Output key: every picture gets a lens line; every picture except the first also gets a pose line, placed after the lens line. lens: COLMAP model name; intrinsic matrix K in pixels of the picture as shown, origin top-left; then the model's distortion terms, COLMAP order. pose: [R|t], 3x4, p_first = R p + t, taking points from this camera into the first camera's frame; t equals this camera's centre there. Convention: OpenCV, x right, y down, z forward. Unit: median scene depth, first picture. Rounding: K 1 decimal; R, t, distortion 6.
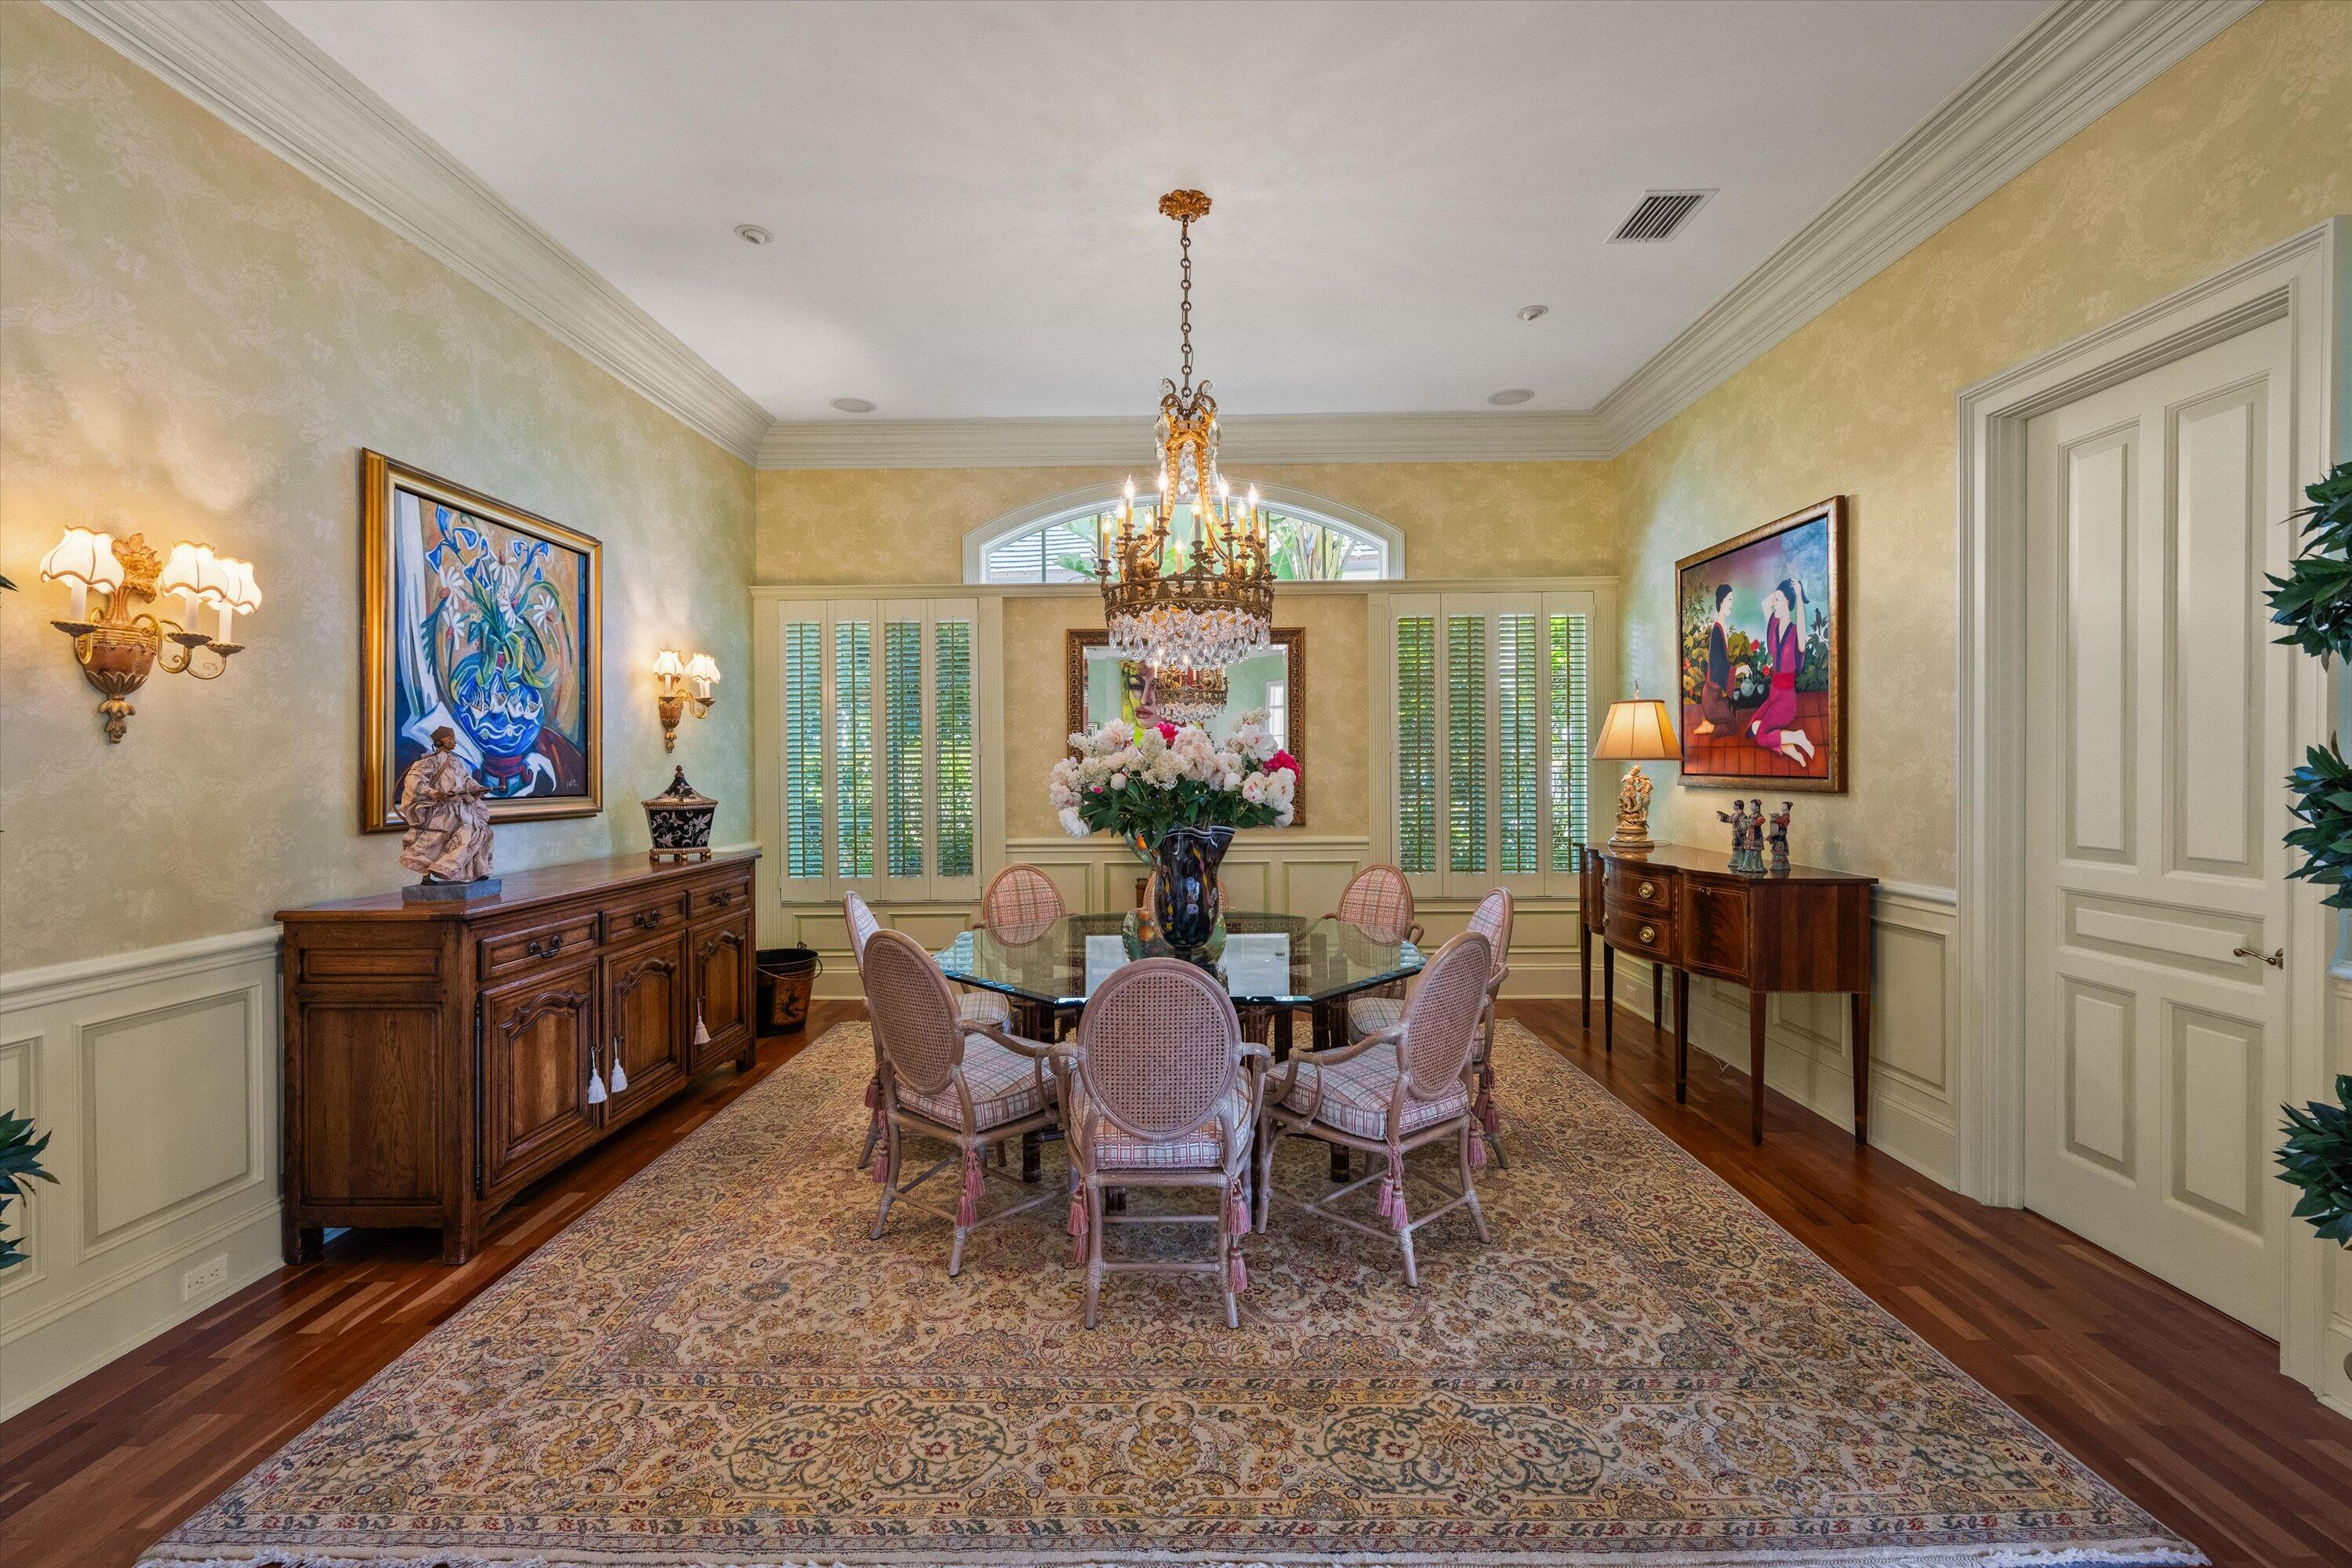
lens RADIAL K [[1019.3, 0, 1188.7], [0, 1019.3, 766.5], [0, 0, 1]] dist [0.003229, -0.000147]
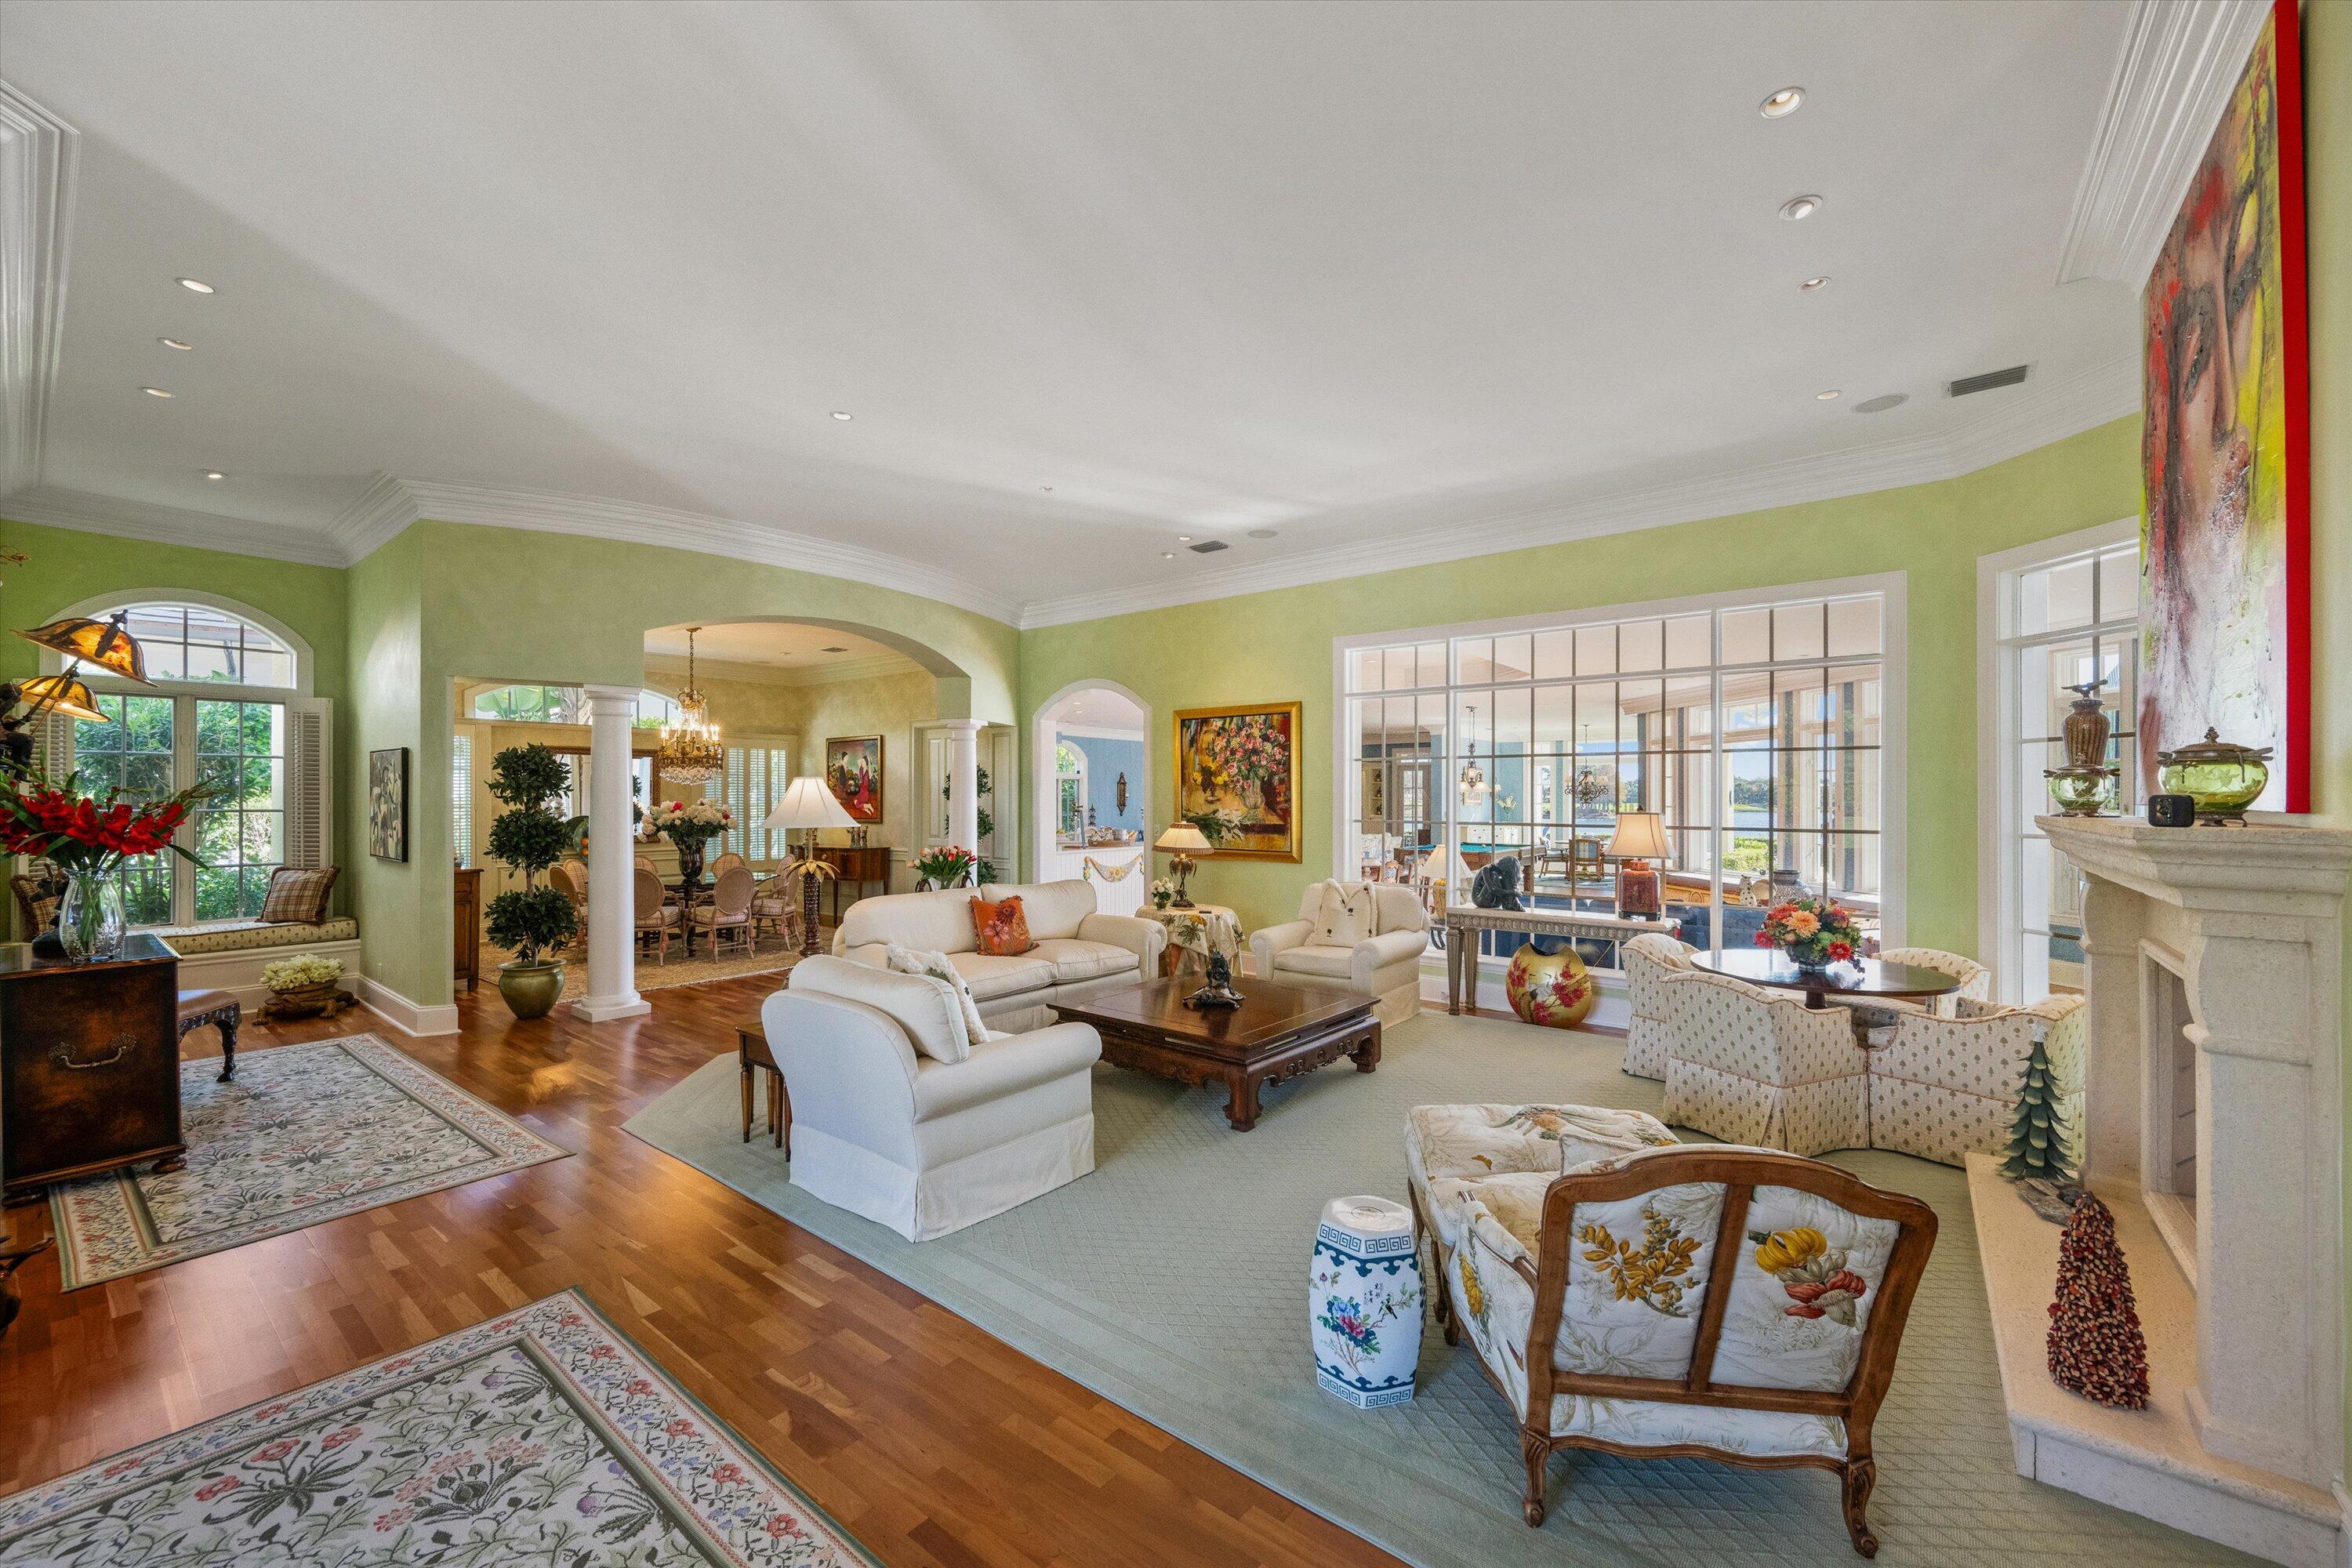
lens RADIAL K [[939.8, 0, 1165.7], [0, 939.8, 797.4], [0, 0, 1]] dist [0.004093, 0.000636]
pose [[0.638684, 0.004404, 0.769456, -1.193252], [-0.000958, 0.999987, -0.004929, -0.046589], [-0.769468, 0.002411, 0.638680, -1.770876]]
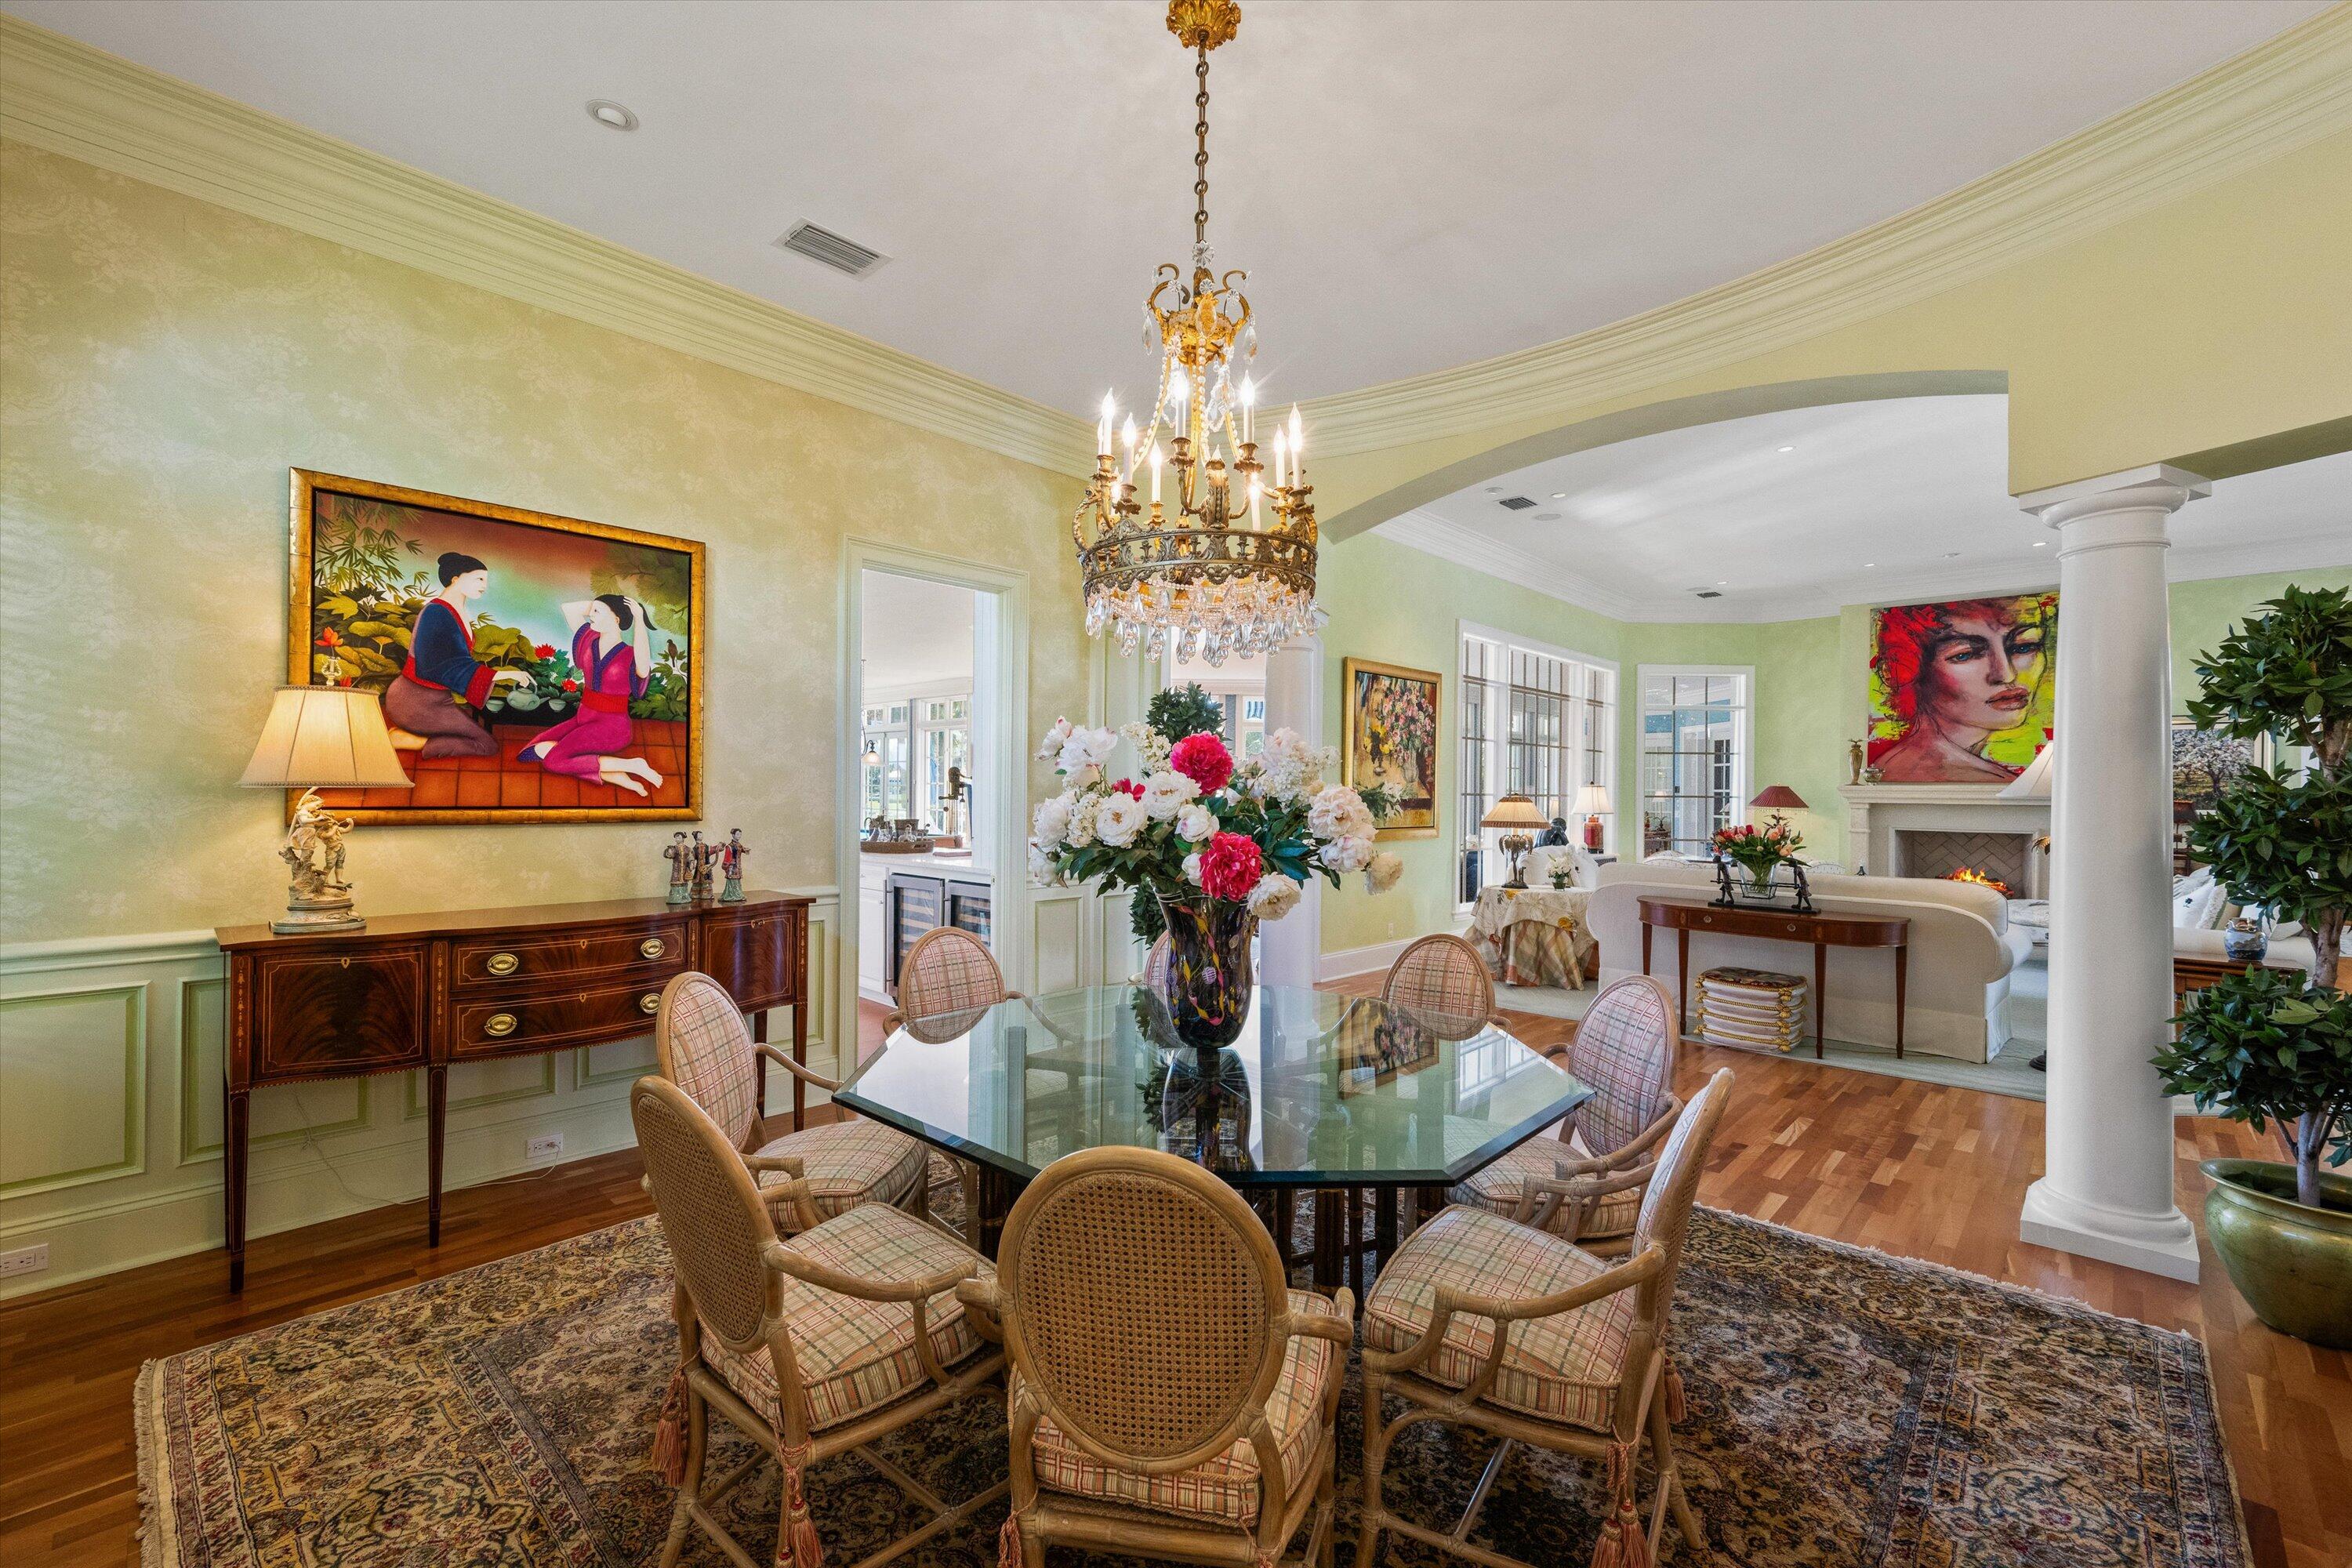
lens RADIAL K [[1019.3, 0, 1152.3], [0, 1019.3, 788.7], [0, 0, 1]] dist [0.003229, -0.000147]
pose [[-0.724341, 0.000537, 0.689442, -0.461448], [-0.003250, 0.999986, -0.004194, -0.005056], [-0.689434, -0.005279, -0.724329, 1.511367]]
